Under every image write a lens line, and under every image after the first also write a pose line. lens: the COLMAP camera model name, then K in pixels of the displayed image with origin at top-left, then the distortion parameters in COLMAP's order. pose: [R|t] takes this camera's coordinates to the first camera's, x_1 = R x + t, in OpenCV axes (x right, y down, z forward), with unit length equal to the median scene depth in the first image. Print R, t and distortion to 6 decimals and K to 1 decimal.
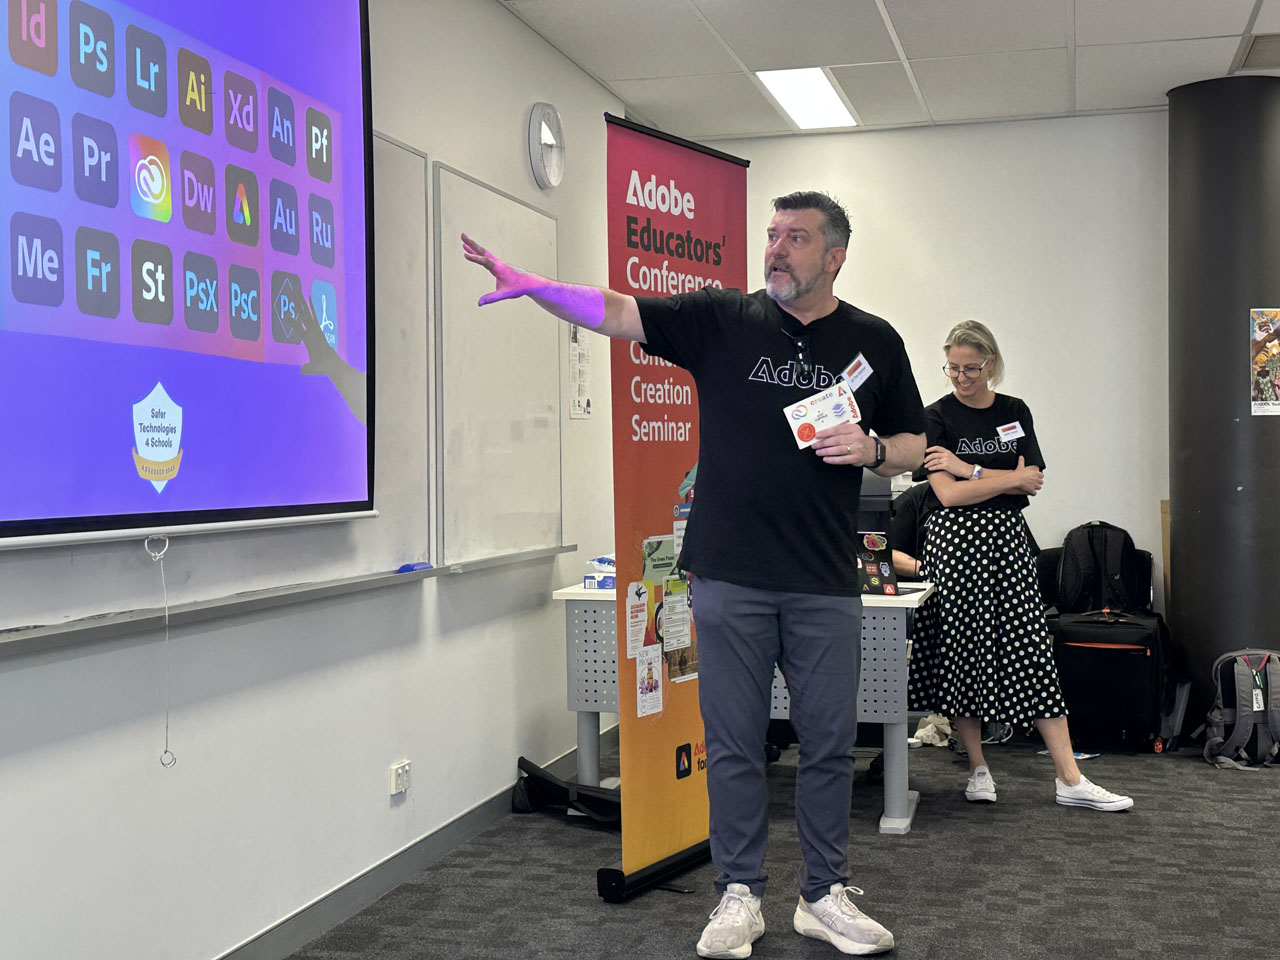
lens RADIAL K [[1630.2, 0, 648.0], [0, 1630.2, 460.3], [0, 0, 1]] dist [0.114381, 0.000000]
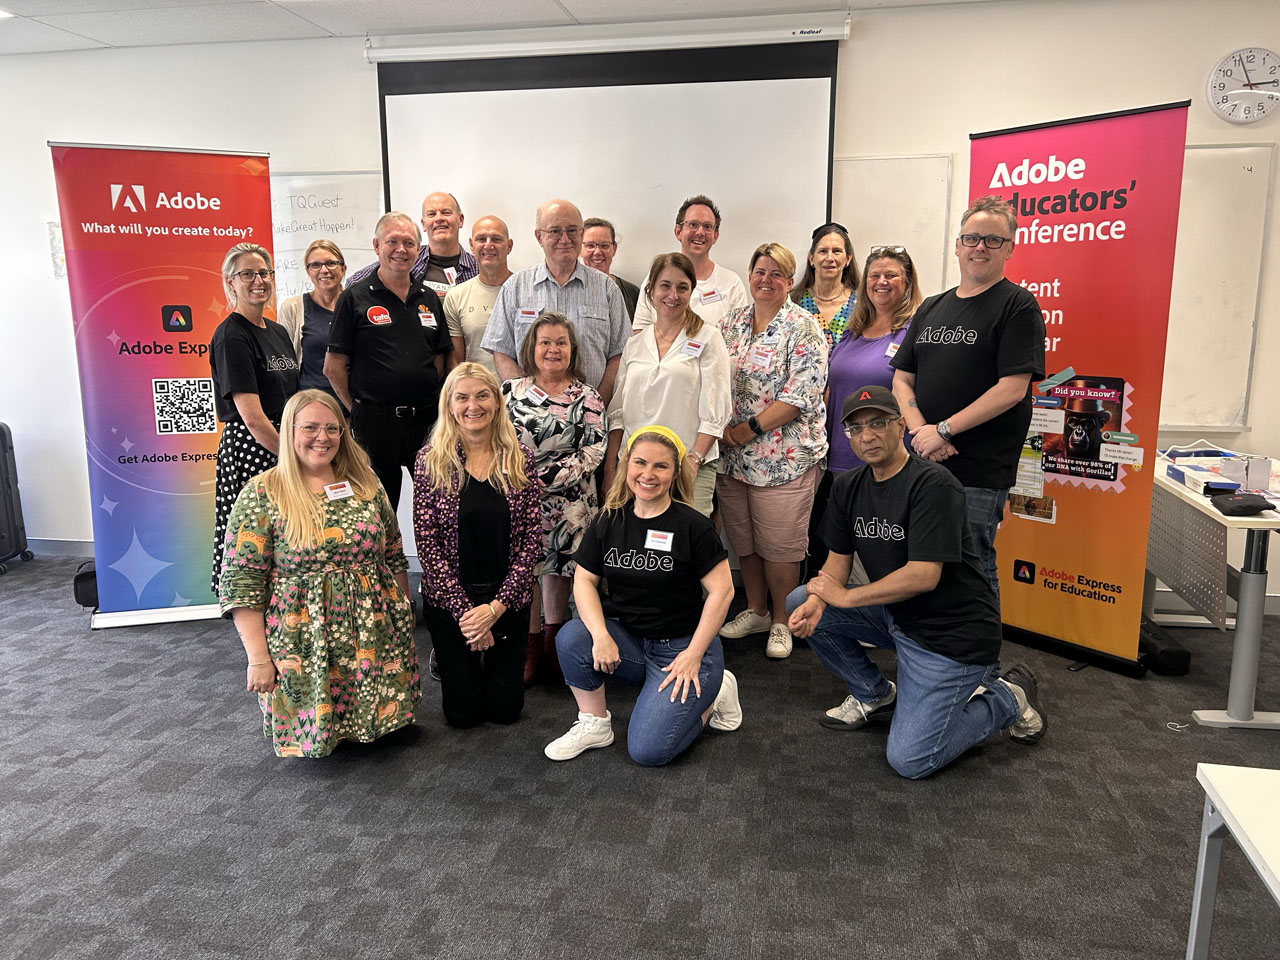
lens RADIAL K [[1006.2, 0, 639.2], [0, 1006.2, 469.2], [0, 0, 1]] dist [0.117007, -0.083694]
pose [[-0.386730, 0.184817, -0.903483, 0.823238], [0.014691, 0.980822, 0.194350, -0.075269], [0.922076, 0.061888, -0.382029, 0.878826]]
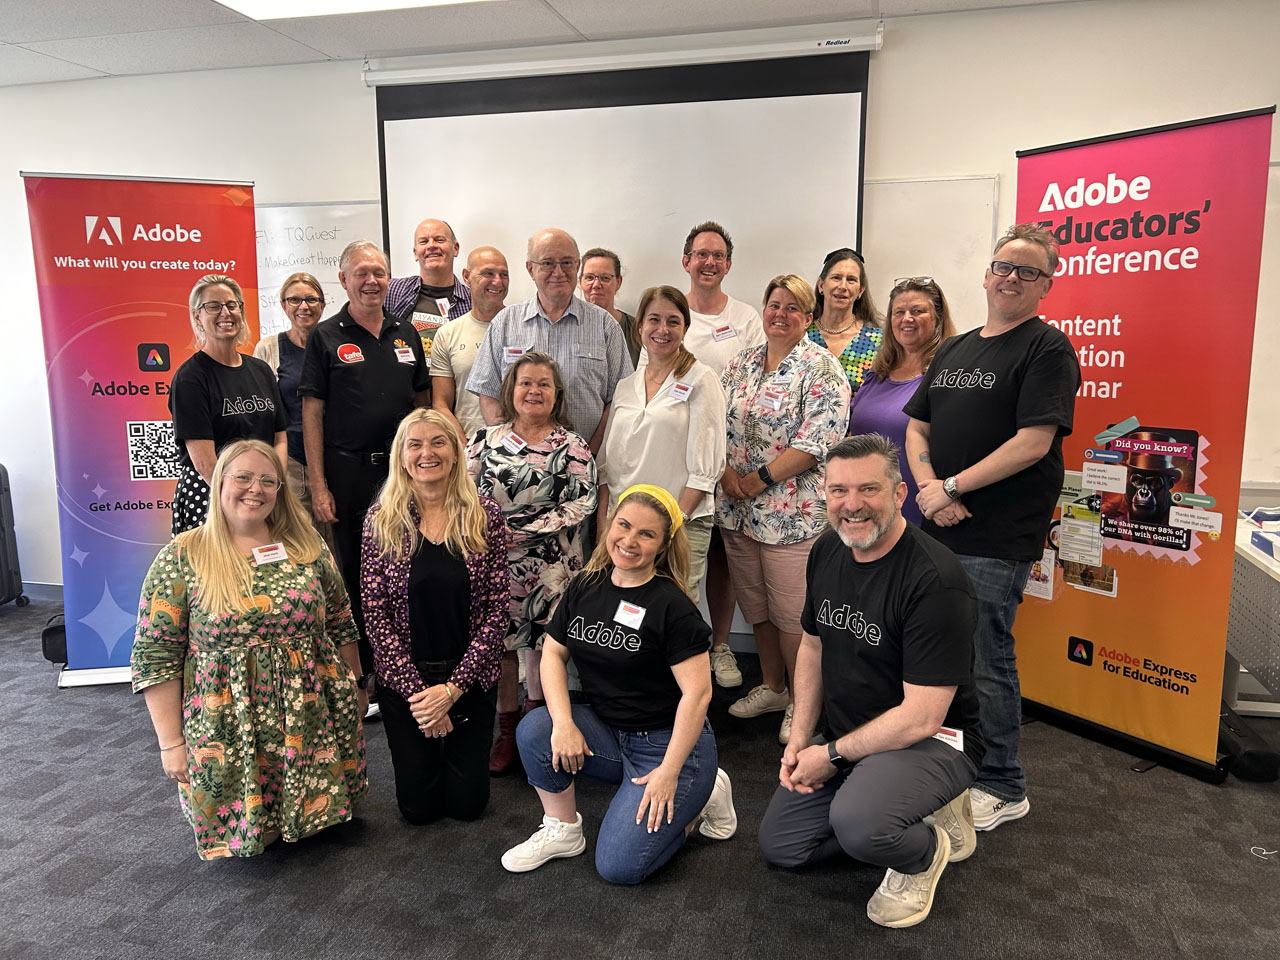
lens RADIAL K [[1006.2, 0, 635.4], [0, 1006.2, 481.0], [0, 0, 1]] dist [0.117007, -0.083694]
pose [[-0.445367, 0.155913, -0.881668, 0.730578], [0.014550, 0.985852, 0.166987, -0.071004], [0.895230, 0.061542, -0.441335, 0.886172]]
